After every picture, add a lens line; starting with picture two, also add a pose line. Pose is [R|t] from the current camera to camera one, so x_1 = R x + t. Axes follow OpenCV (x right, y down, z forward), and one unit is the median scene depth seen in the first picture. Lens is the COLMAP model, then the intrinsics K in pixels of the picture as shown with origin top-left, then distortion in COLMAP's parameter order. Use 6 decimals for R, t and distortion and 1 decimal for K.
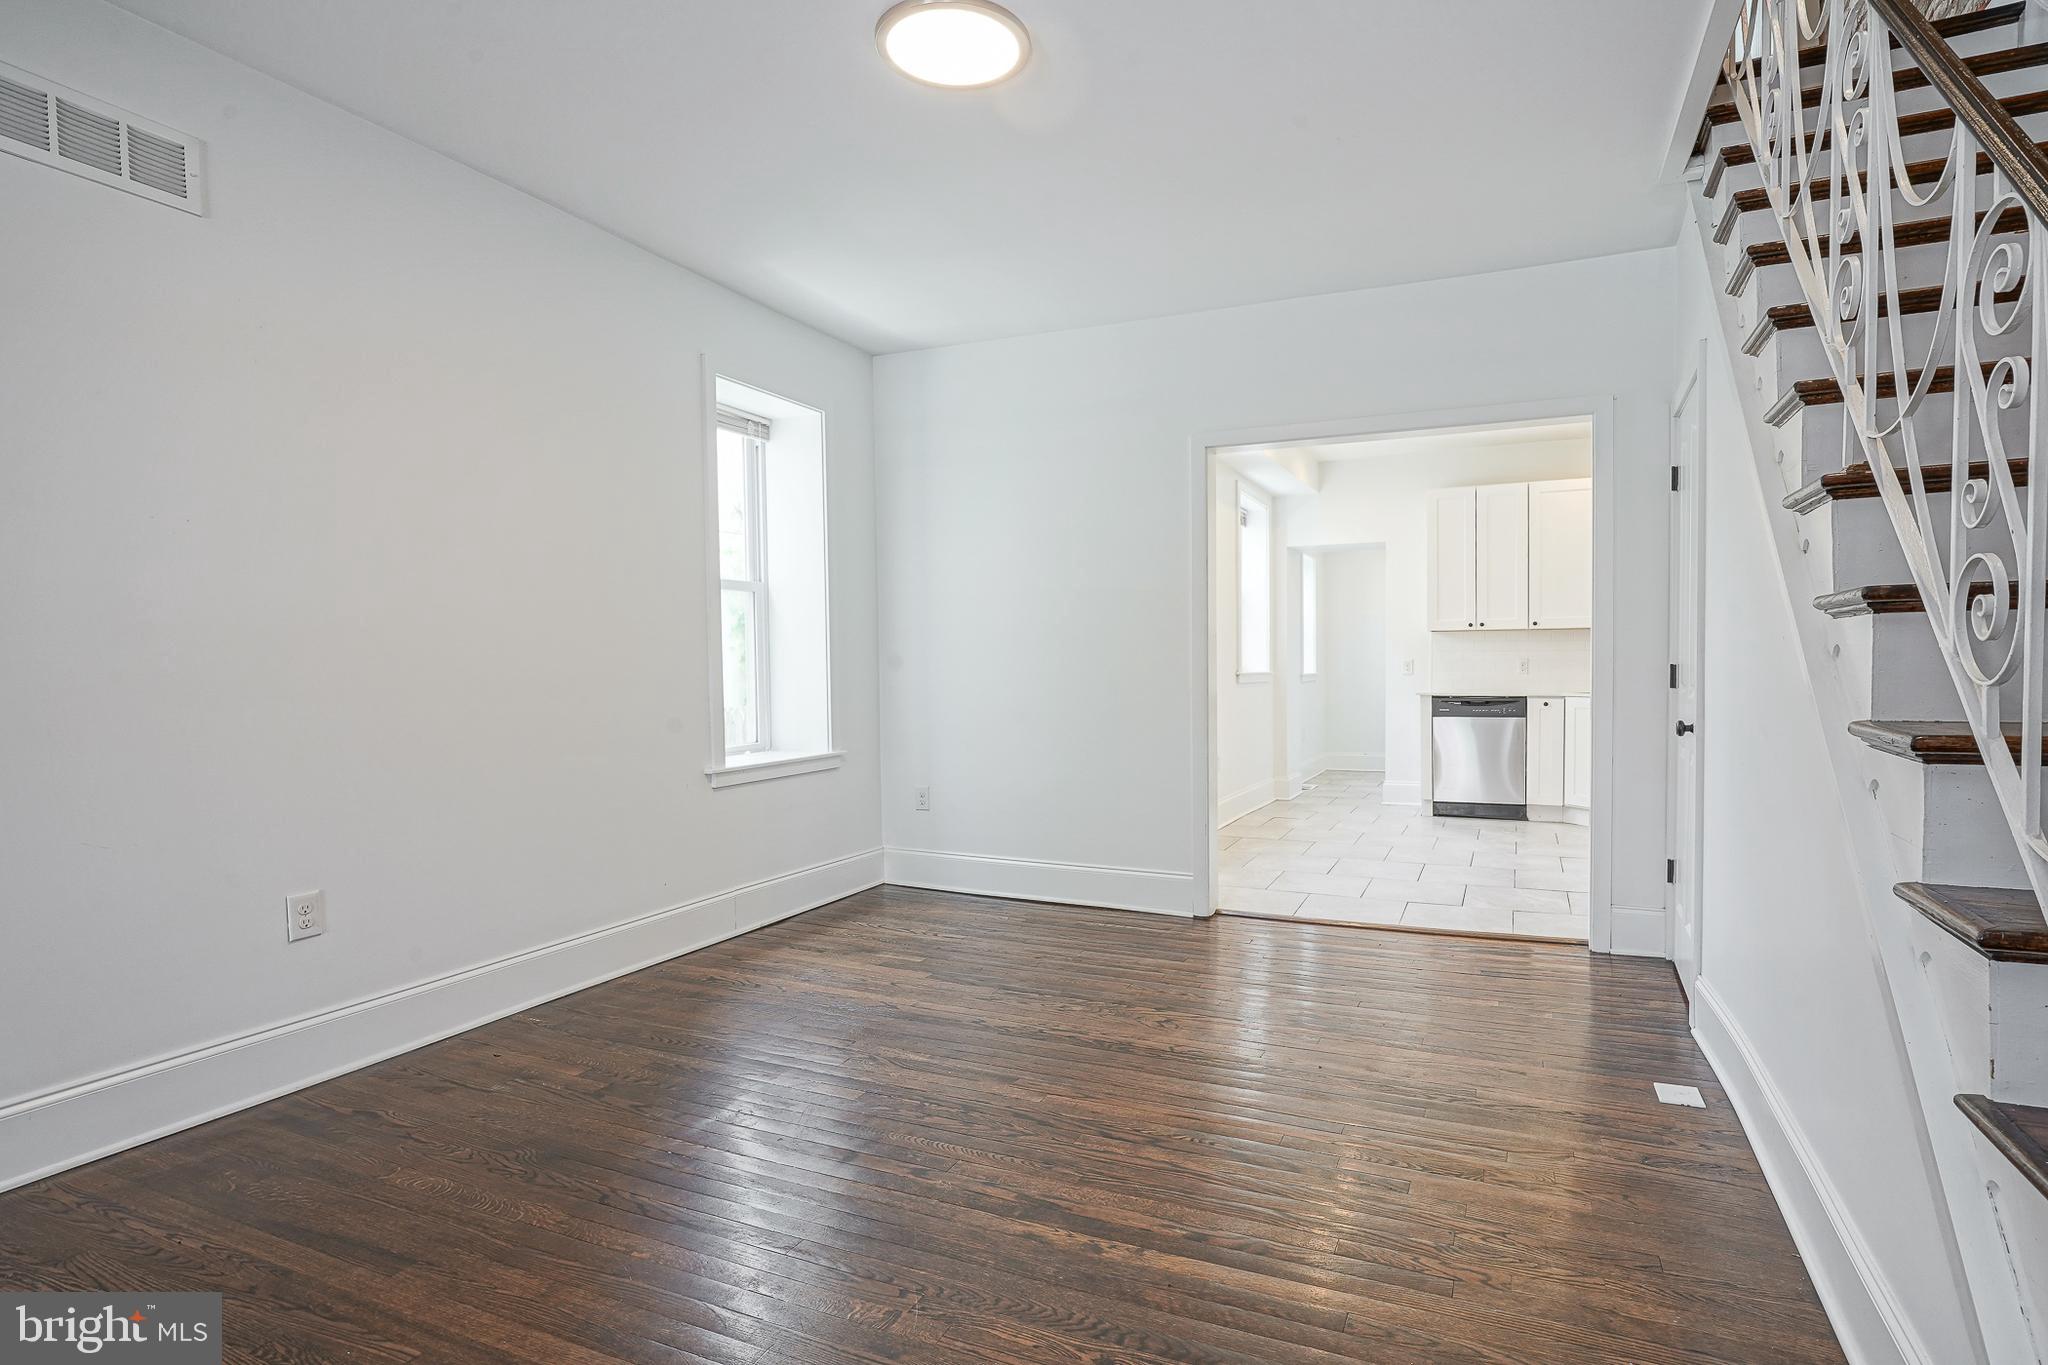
lens RADIAL K [[1034.0, 0, 1016.6], [0, 1034.0, 660.9], [0, 0, 1]] dist [0.000201, 0.000373]
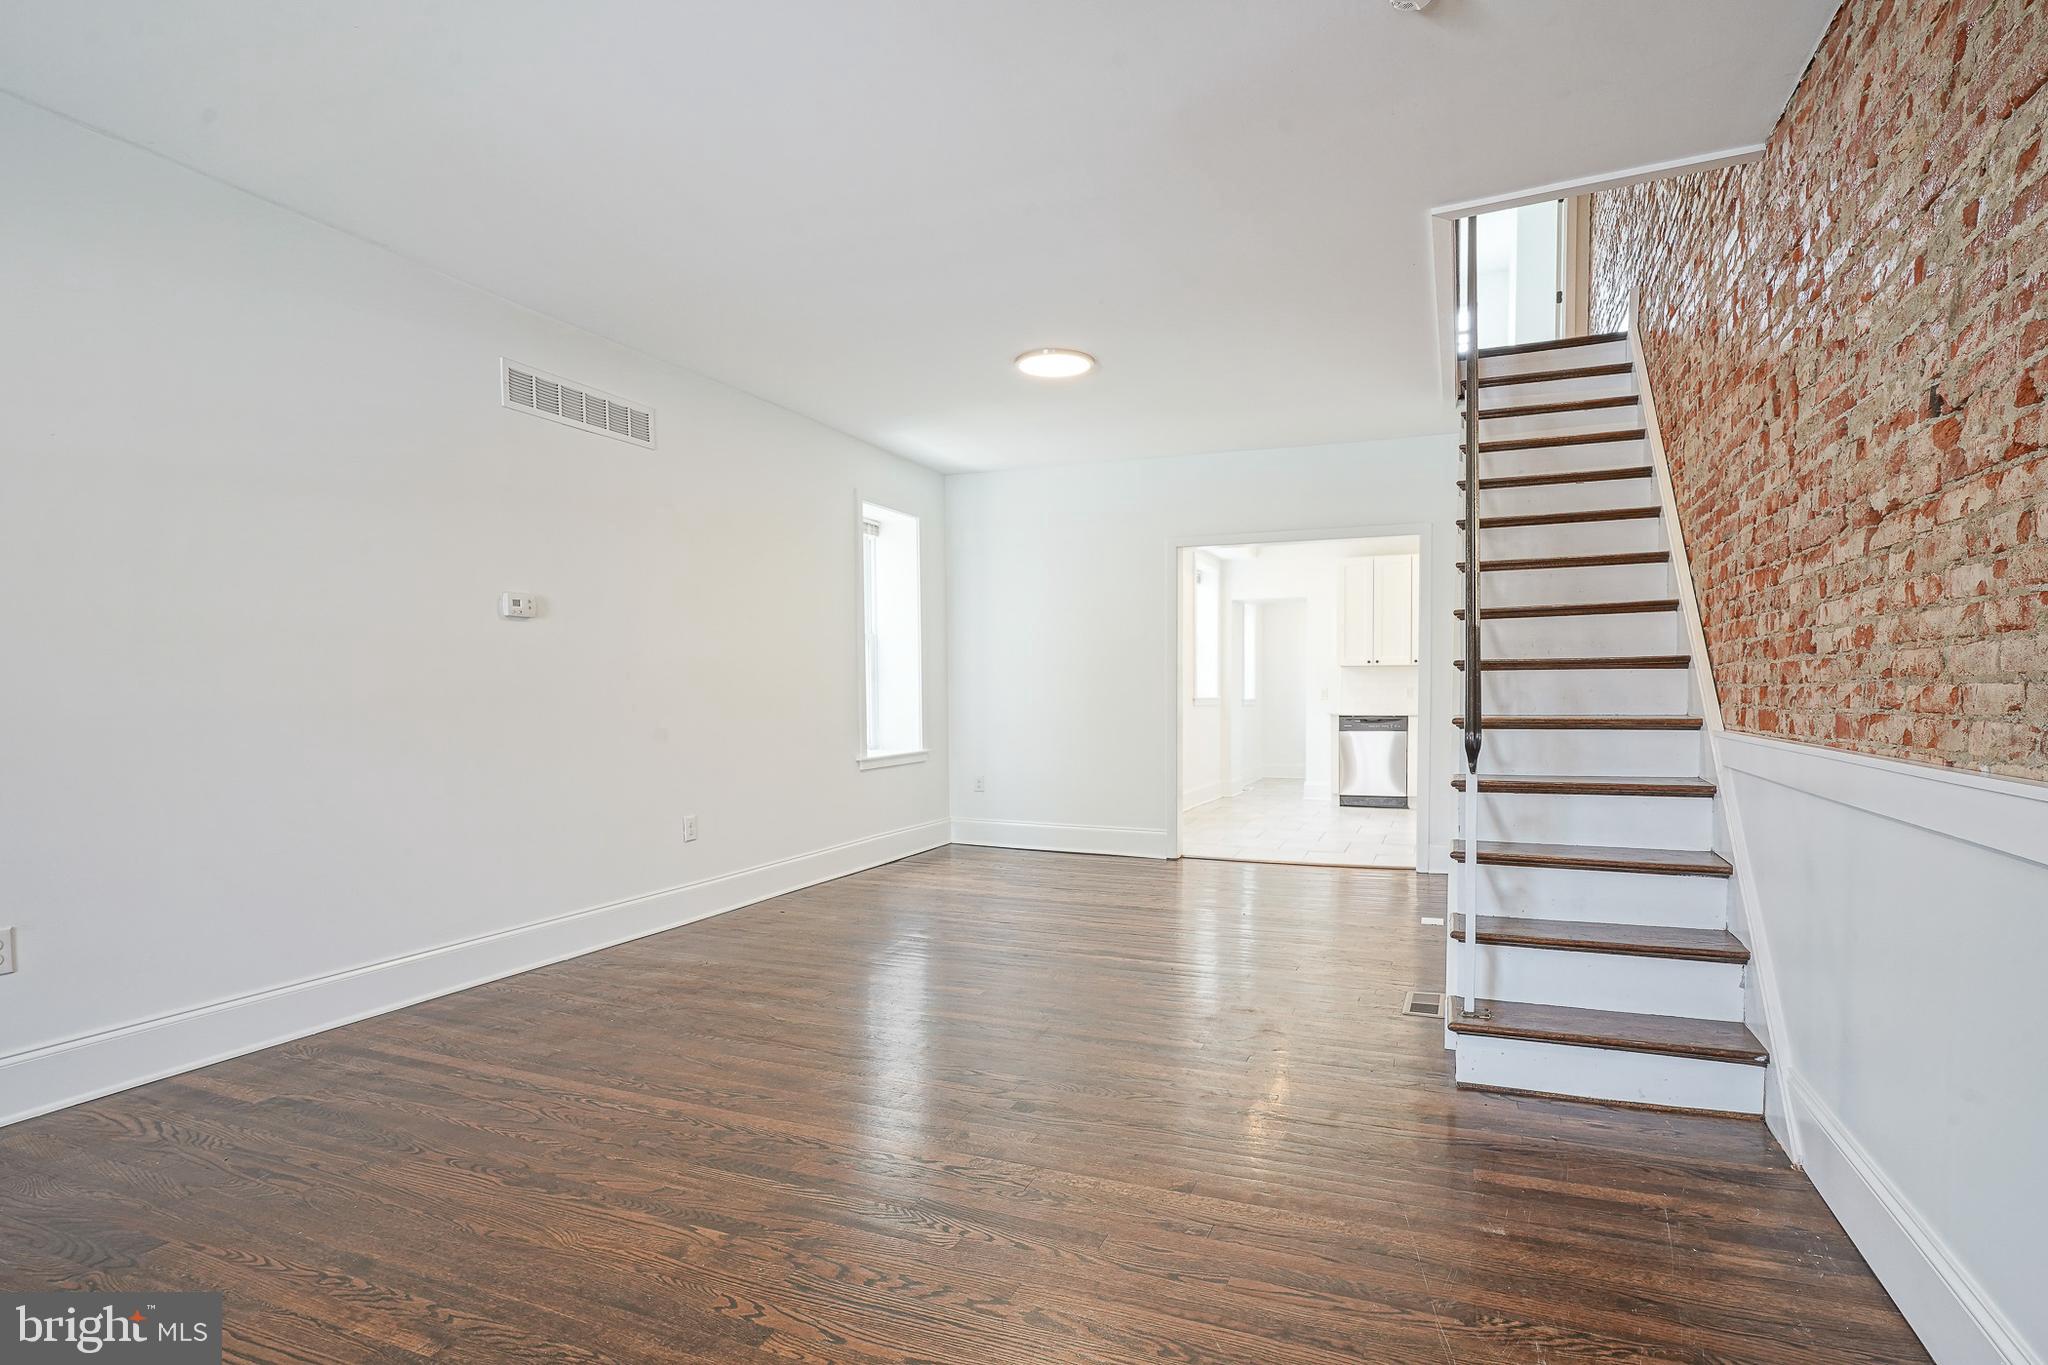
lens RADIAL K [[1014.1, 0, 1024.0], [0, 1014.1, 682.5], [0, 0, 1]] dist [0.000226, 0.000014]
pose [[0.998744, 0.004615, 0.049887, -0.086088], [-0.004440, 0.999984, -0.003630, -0.002414], [-0.049903, 0.003403, 0.998748, -0.359197]]
